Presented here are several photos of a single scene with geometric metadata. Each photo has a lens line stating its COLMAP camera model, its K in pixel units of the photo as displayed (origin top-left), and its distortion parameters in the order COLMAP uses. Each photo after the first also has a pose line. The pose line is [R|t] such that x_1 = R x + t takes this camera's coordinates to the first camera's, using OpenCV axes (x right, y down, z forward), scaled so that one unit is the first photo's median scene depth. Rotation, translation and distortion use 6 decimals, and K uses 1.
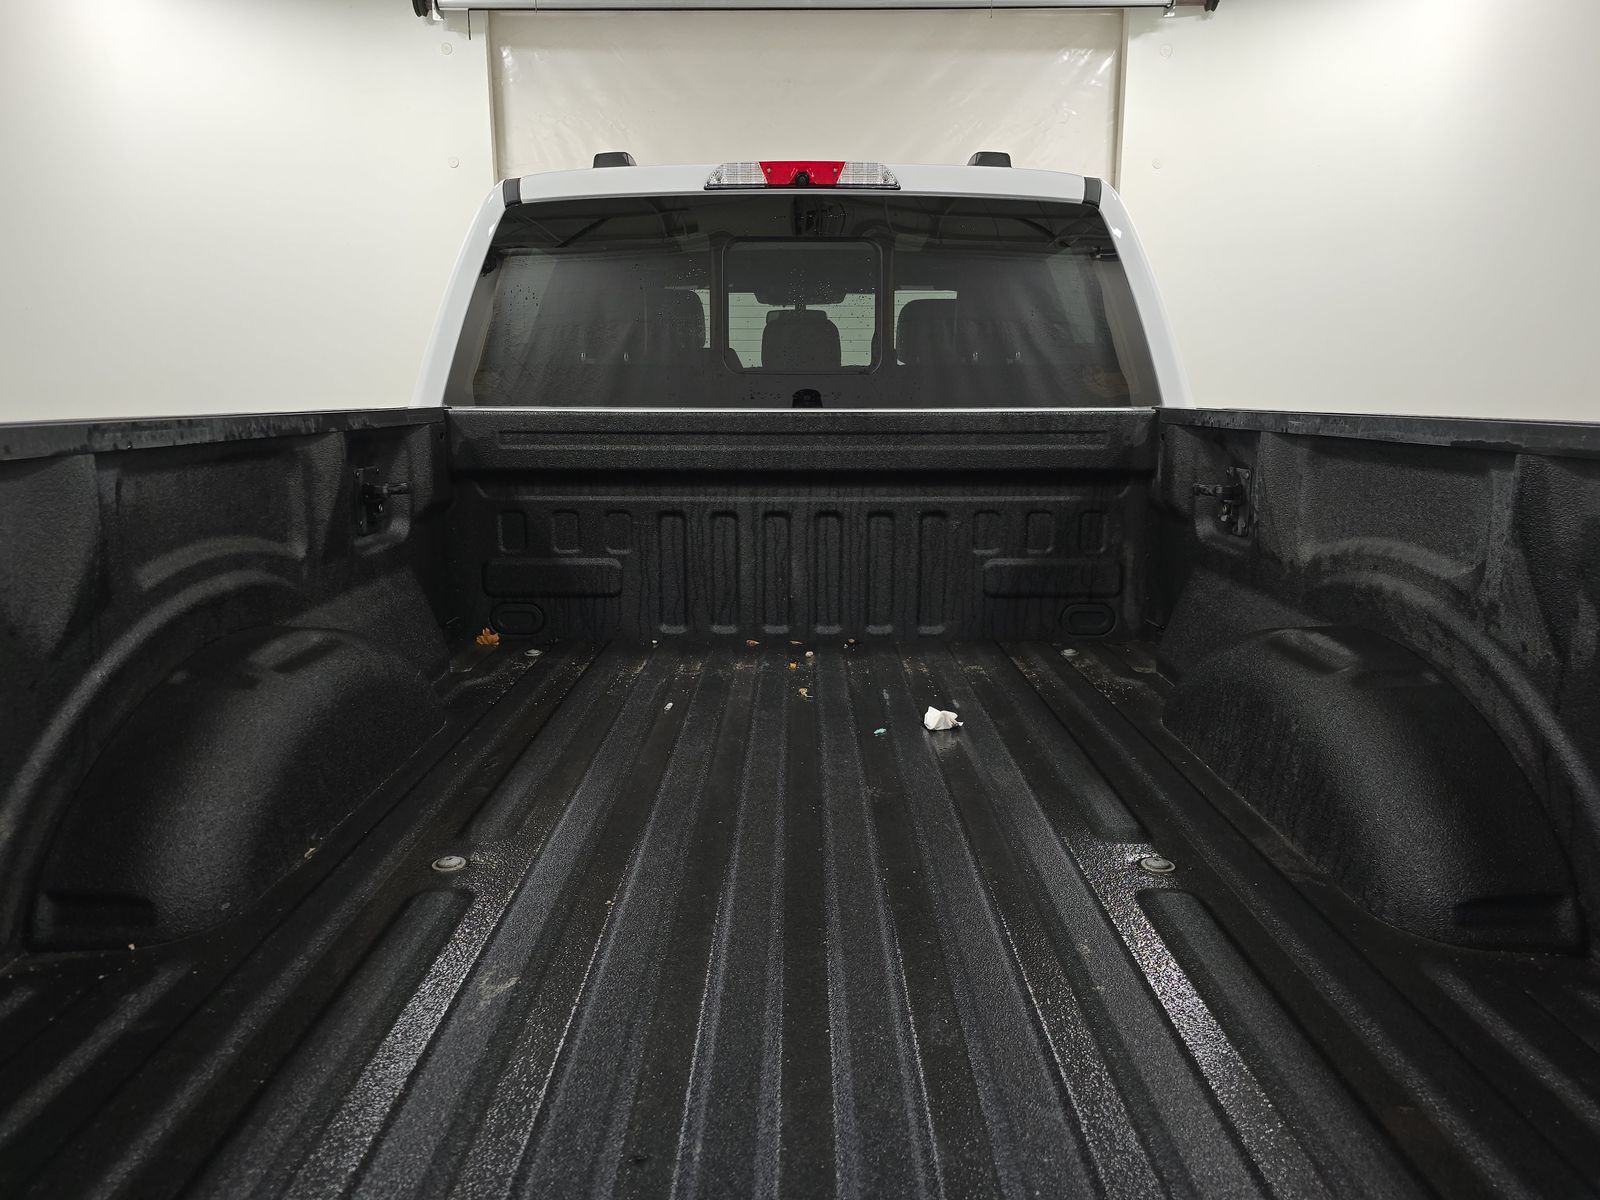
lens RADIAL K [[1077.2, 0, 800.0], [0, 1077.2, 600.0], [0, 0, 1]] dist [0.003914, 0.002462]
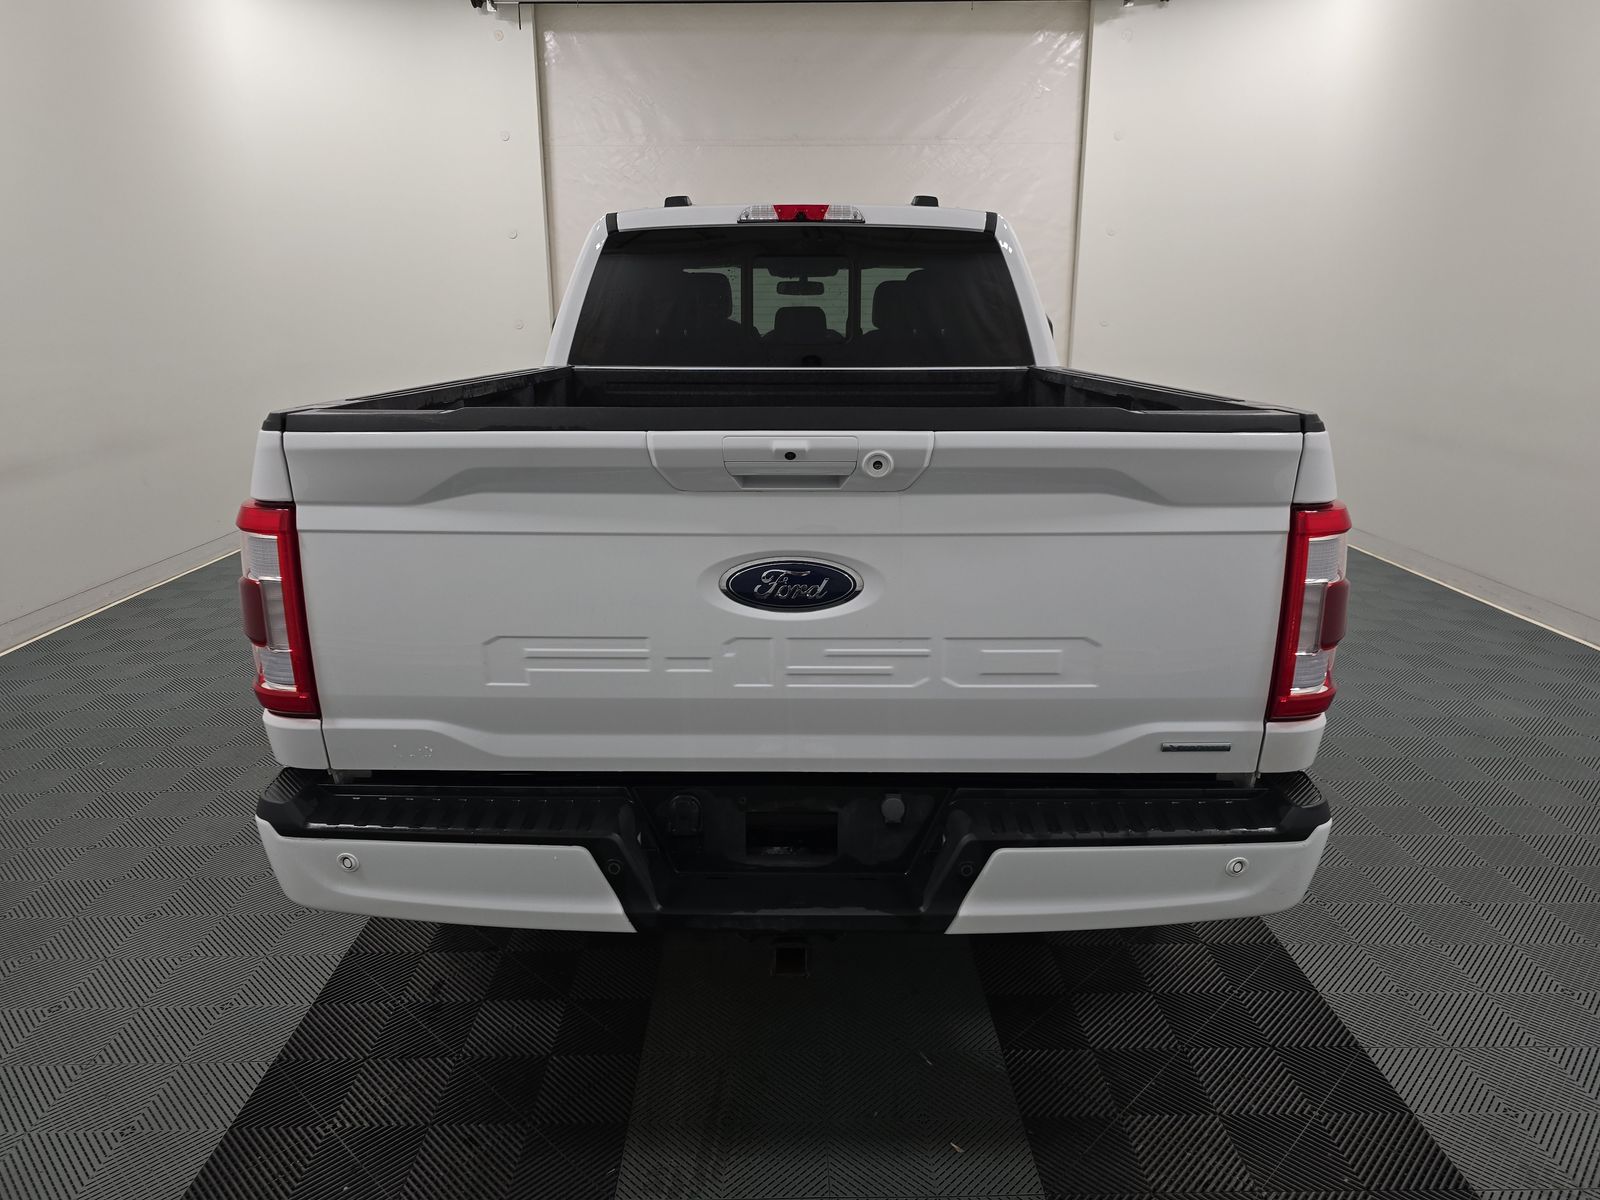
lens RADIAL K [[1056.0, 0, 800.0], [0, 1056.0, 600.0], [0, 0, 1]] dist [0.027346, -0.025254]
pose [[0.999965, 0.002763, -0.007938, 0.013582], [-0.002275, 0.998141, 0.060909, 0.062942], [0.008092, -0.060889, 0.998112, -0.530108]]
